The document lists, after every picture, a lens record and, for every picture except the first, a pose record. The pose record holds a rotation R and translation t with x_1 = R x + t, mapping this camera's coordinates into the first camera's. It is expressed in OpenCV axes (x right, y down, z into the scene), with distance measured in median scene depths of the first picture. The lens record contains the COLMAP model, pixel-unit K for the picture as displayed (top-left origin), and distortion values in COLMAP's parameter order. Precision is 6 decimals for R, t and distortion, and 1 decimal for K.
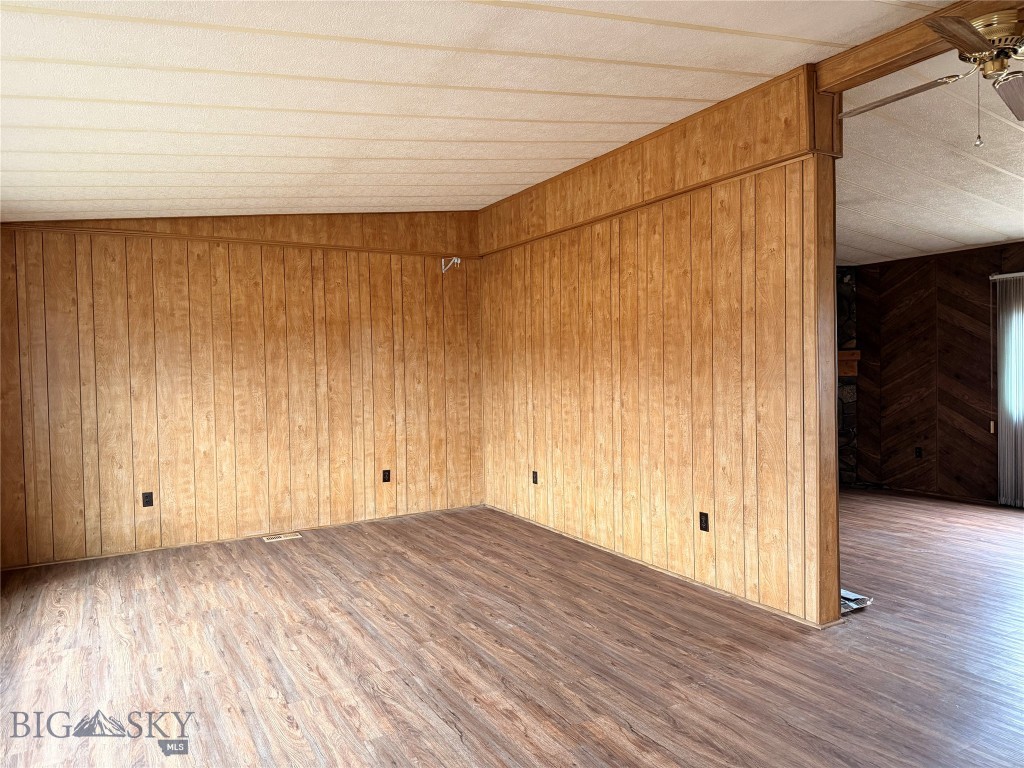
lens RADIAL K [[720.5, 0, 513.6], [0, 720.5, 373.3], [0, 0, 1]] dist [0.075745, -0.101656]
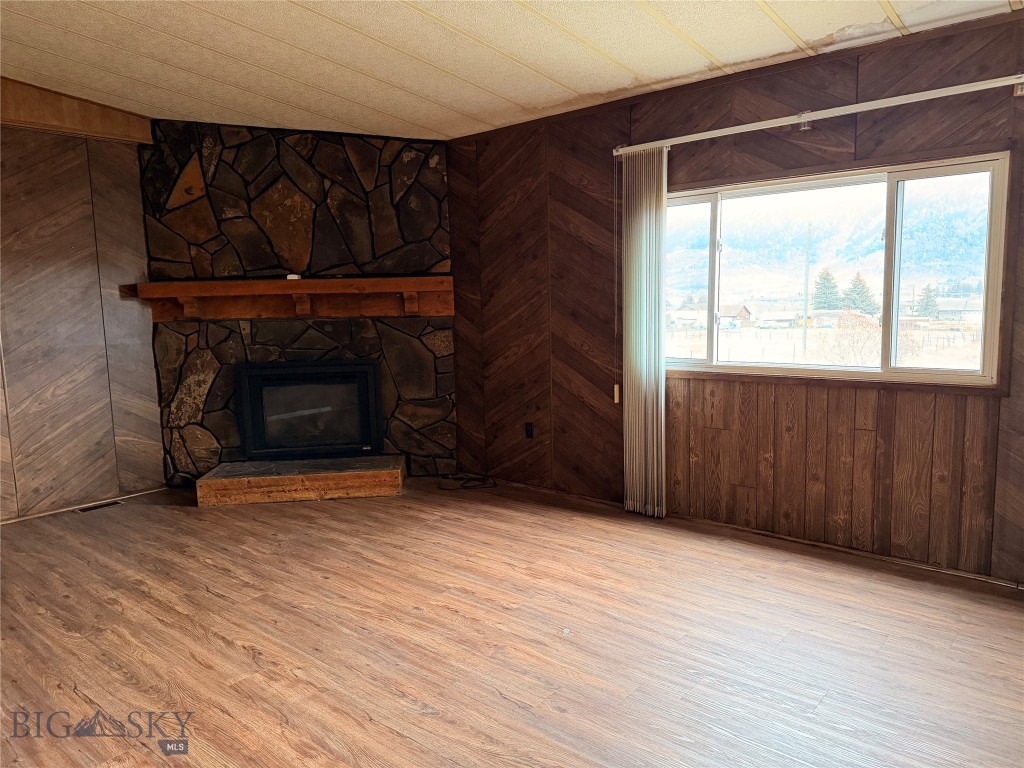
lens RADIAL K [[720.5, 0, 514.1], [0, 720.5, 392.3], [0, 0, 1]] dist [0.075745, -0.101656]
pose [[0.935267, -0.052108, 0.350087, 0.321507], [0.013111, 0.993525, 0.112852, -0.000669], [-0.353701, -0.100957, 0.929894, 0.406147]]
